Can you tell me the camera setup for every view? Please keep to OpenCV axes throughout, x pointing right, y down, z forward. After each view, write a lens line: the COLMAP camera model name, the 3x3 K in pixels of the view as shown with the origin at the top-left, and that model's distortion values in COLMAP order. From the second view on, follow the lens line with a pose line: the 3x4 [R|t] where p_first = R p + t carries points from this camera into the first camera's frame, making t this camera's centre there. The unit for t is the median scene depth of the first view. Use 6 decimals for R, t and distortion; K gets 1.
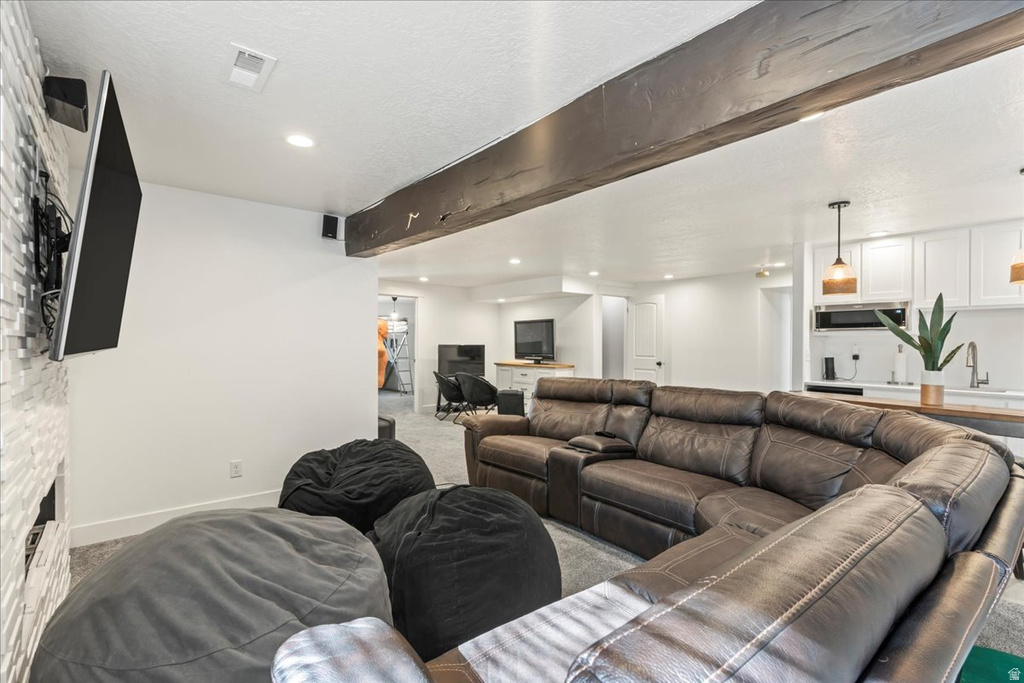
lens RADIAL K [[466.8, 0, 511.5], [0, 466.8, 341.2], [0, 0, 1]] dist [-0.004125, -0.000233]
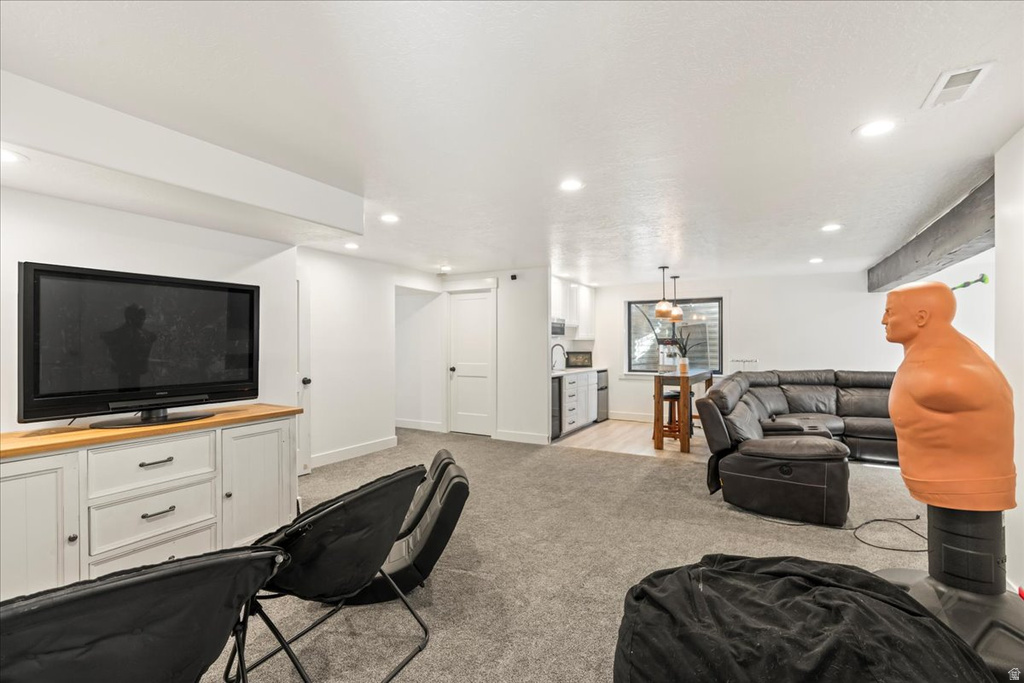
lens RADIAL K [[476.3, 0, 510.4], [0, 476.3, 342.7], [0, 0, 1]] dist [-0.000878, -0.000062]
pose [[-0.341744, -0.003360, 0.939787, -0.541394], [-0.003058, 0.999992, 0.002464, -0.006114], [-0.939788, -0.002032, -0.341751, 1.509342]]
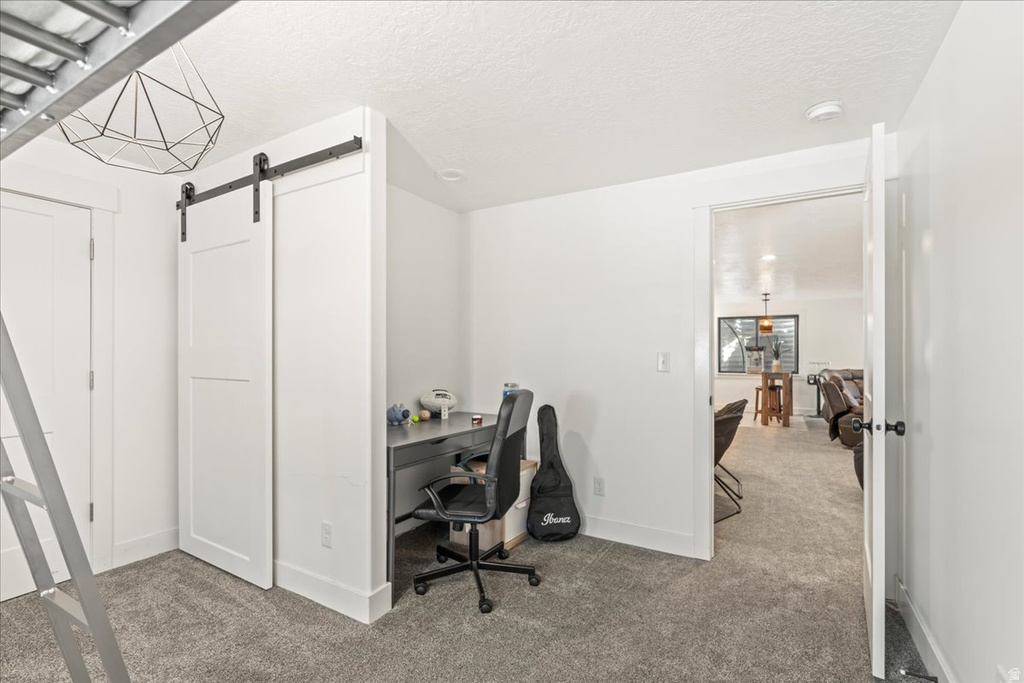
lens RADIAL K [[466.8, 0, 510.1], [0, 466.8, 354.4], [0, 0, 1]] dist [-0.004125, -0.000233]
pose [[-0.304265, -0.001636, 0.952586, -0.810183], [0.001899, 0.999995, 0.002324, 0.009547], [-0.952586, 0.002516, -0.304260, 2.068618]]
